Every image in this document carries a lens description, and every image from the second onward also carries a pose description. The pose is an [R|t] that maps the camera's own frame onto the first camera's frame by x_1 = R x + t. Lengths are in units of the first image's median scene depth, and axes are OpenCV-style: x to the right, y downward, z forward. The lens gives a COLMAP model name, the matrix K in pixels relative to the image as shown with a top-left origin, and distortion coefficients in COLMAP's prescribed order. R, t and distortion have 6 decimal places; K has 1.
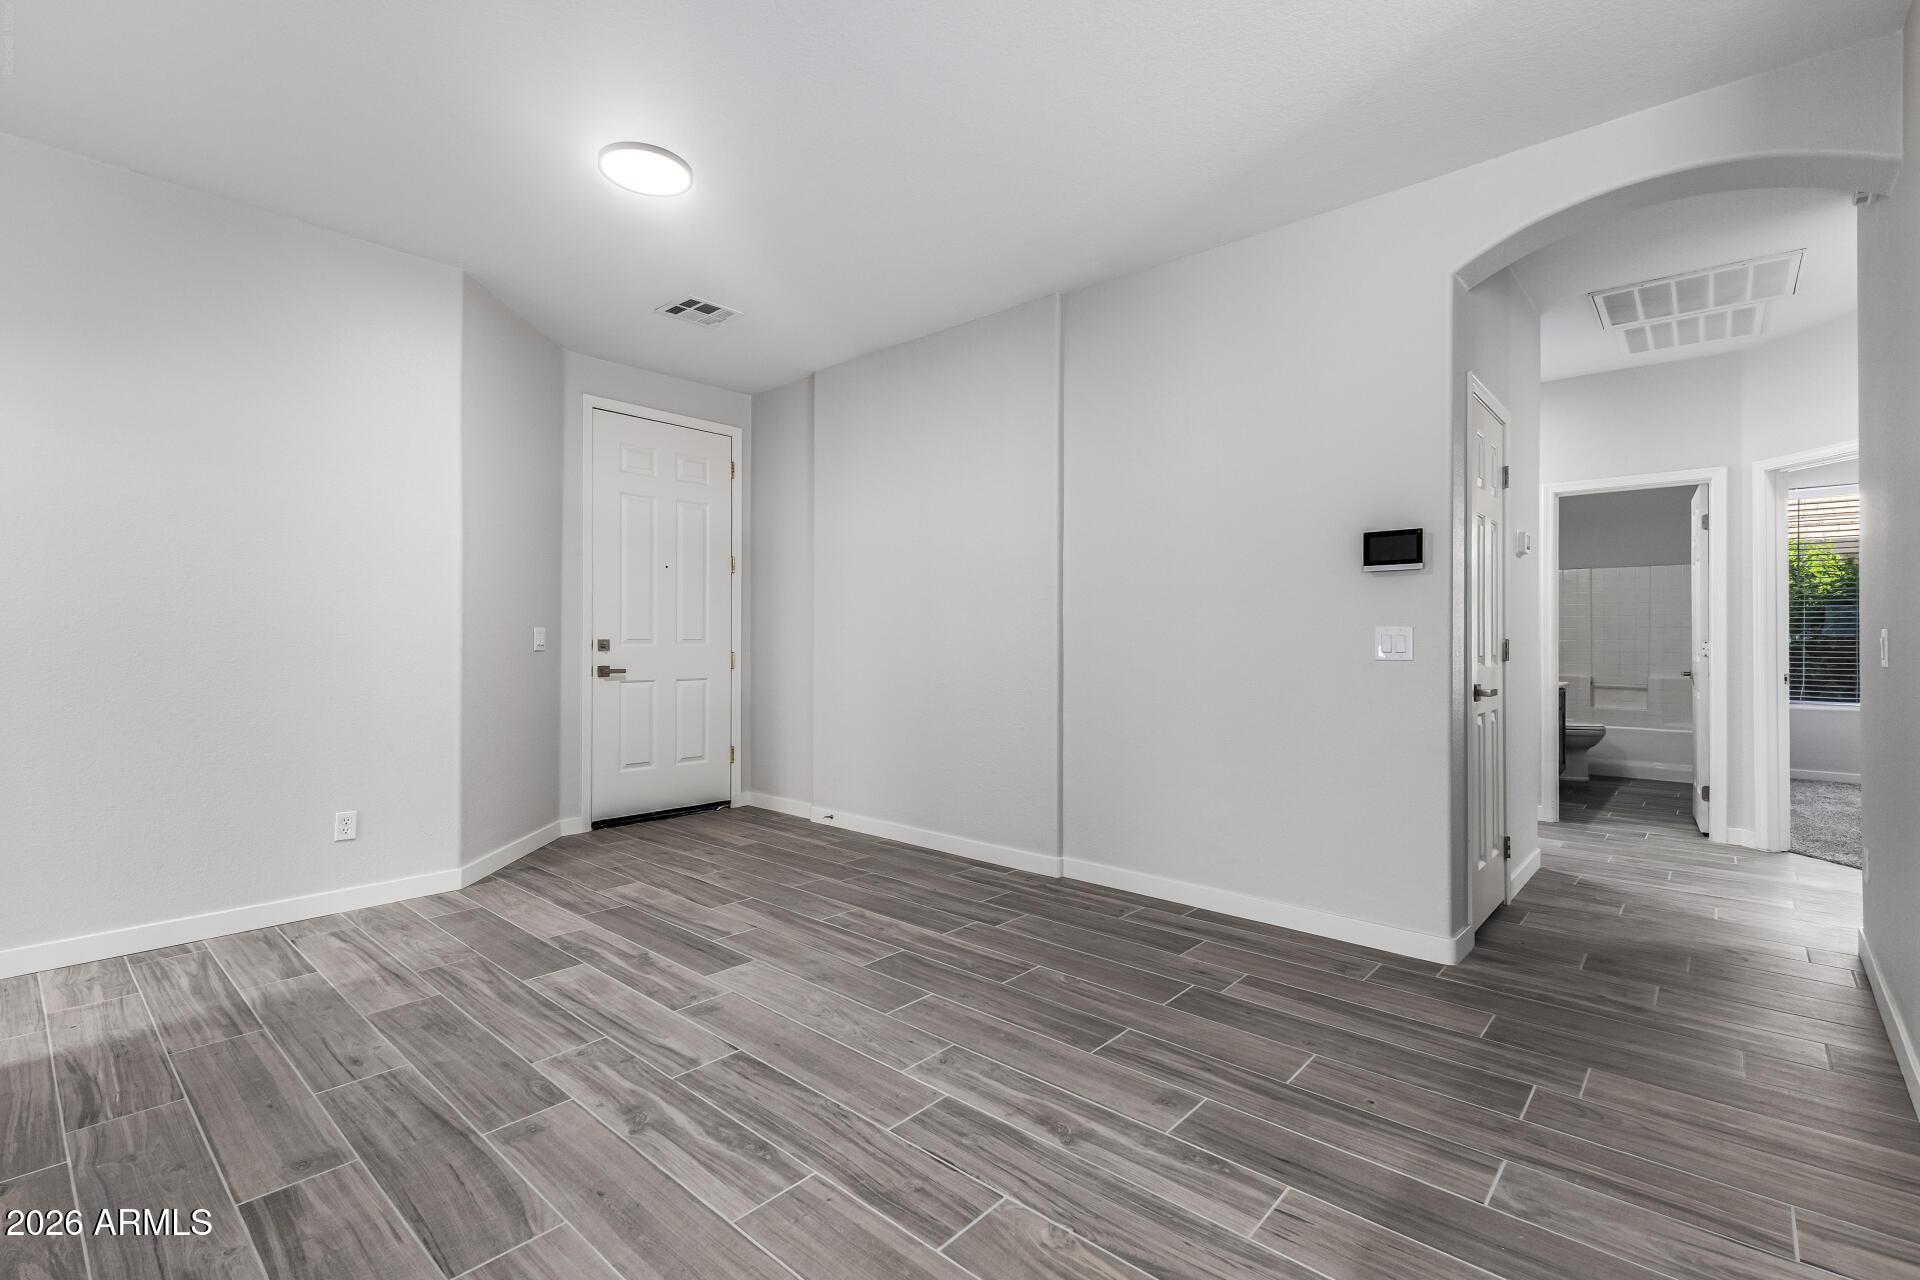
lens RADIAL K [[840.9, 0, 949.7], [0, 840.9, 635.5], [0, 0, 1]] dist [0.009217, -0.002723]
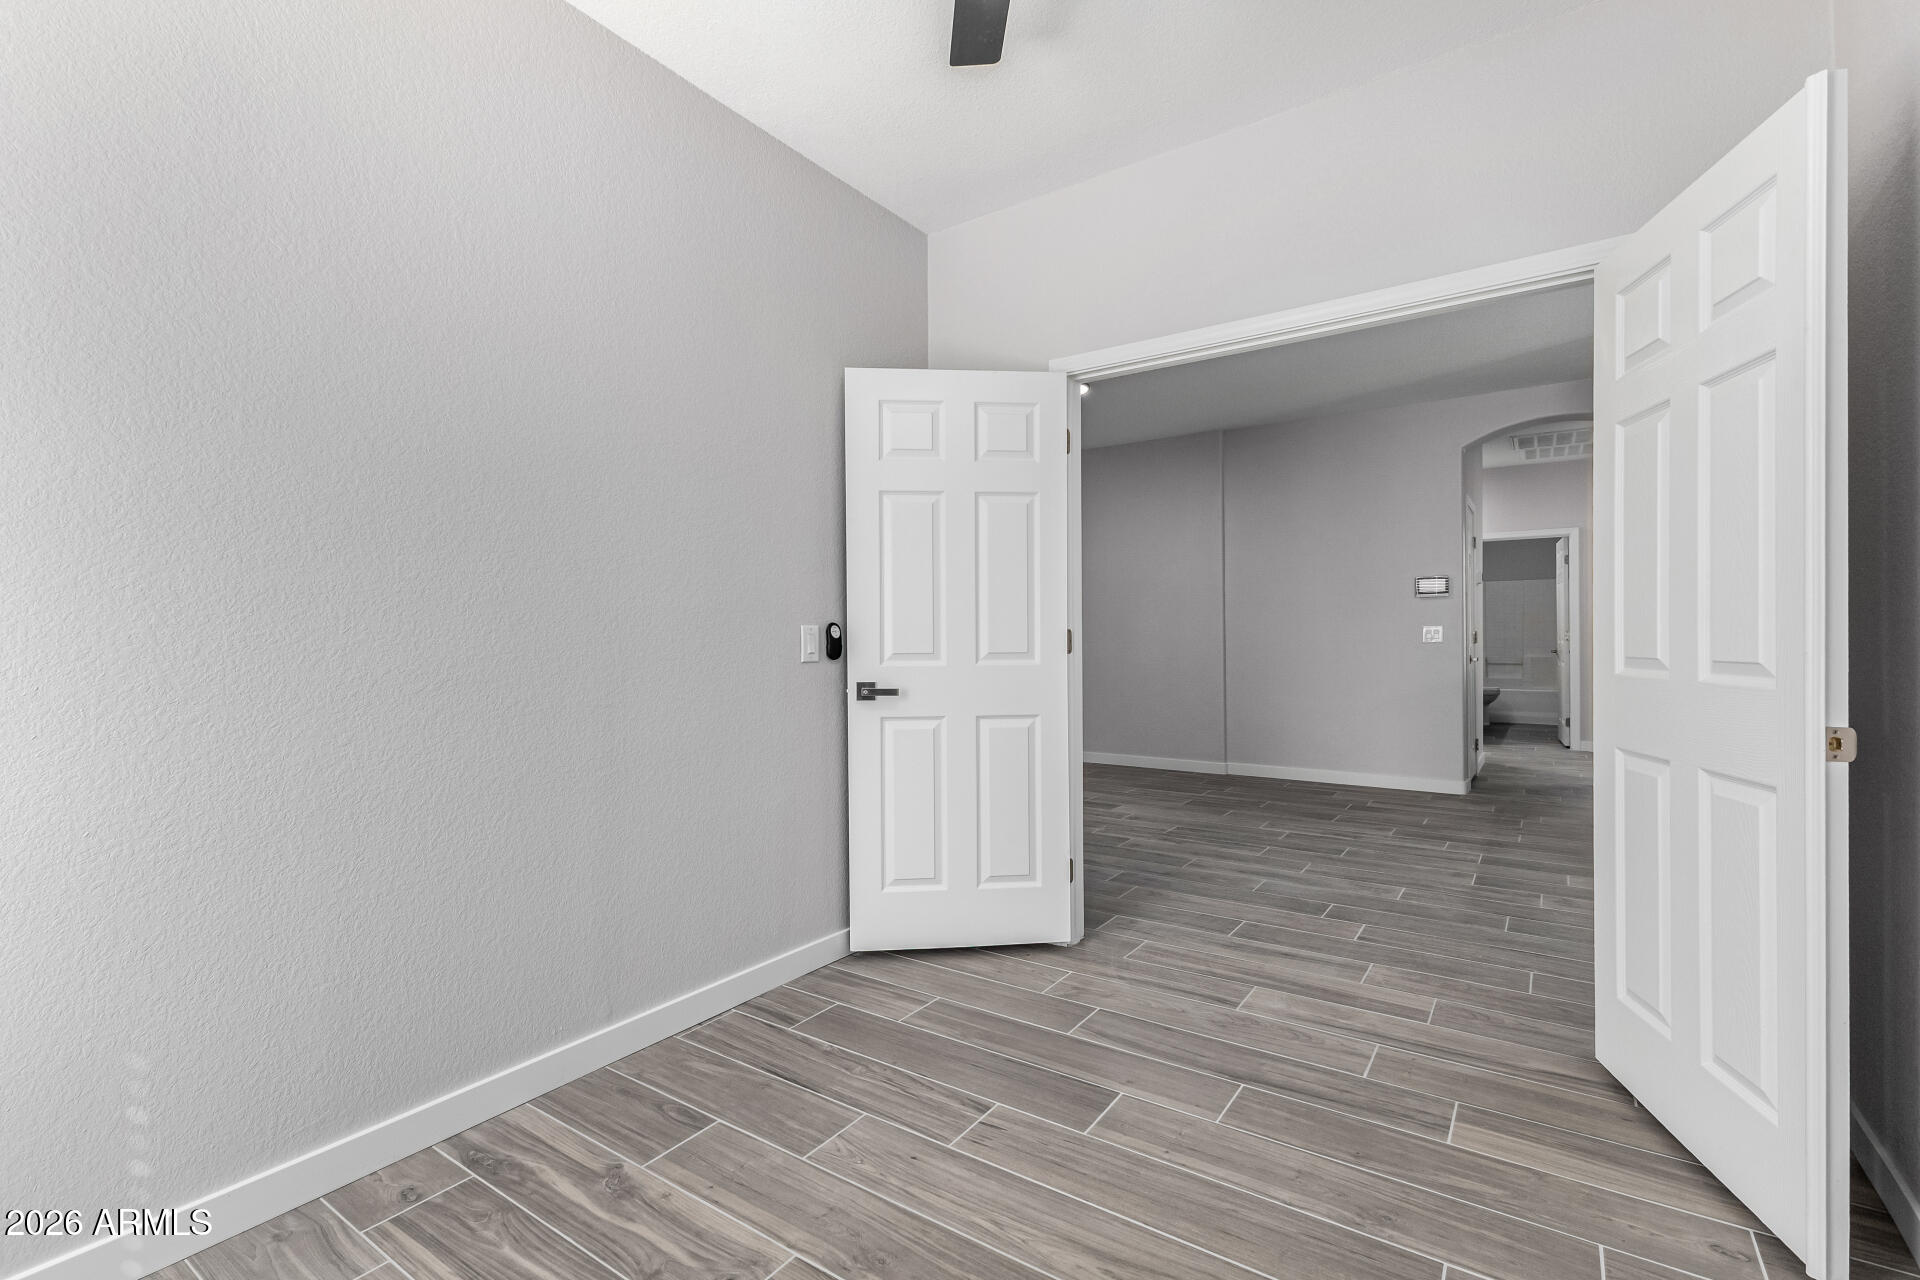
lens RADIAL K [[840.9, 0, 927.2], [0, 840.9, 637.0], [0, 0, 1]] dist [0.009217, -0.002723]
pose [[0.994102, -0.010577, 0.107928, -0.556426], [0.009896, 0.999928, 0.006835, -0.006495], [-0.107993, -0.005726, 0.994135, -0.534836]]
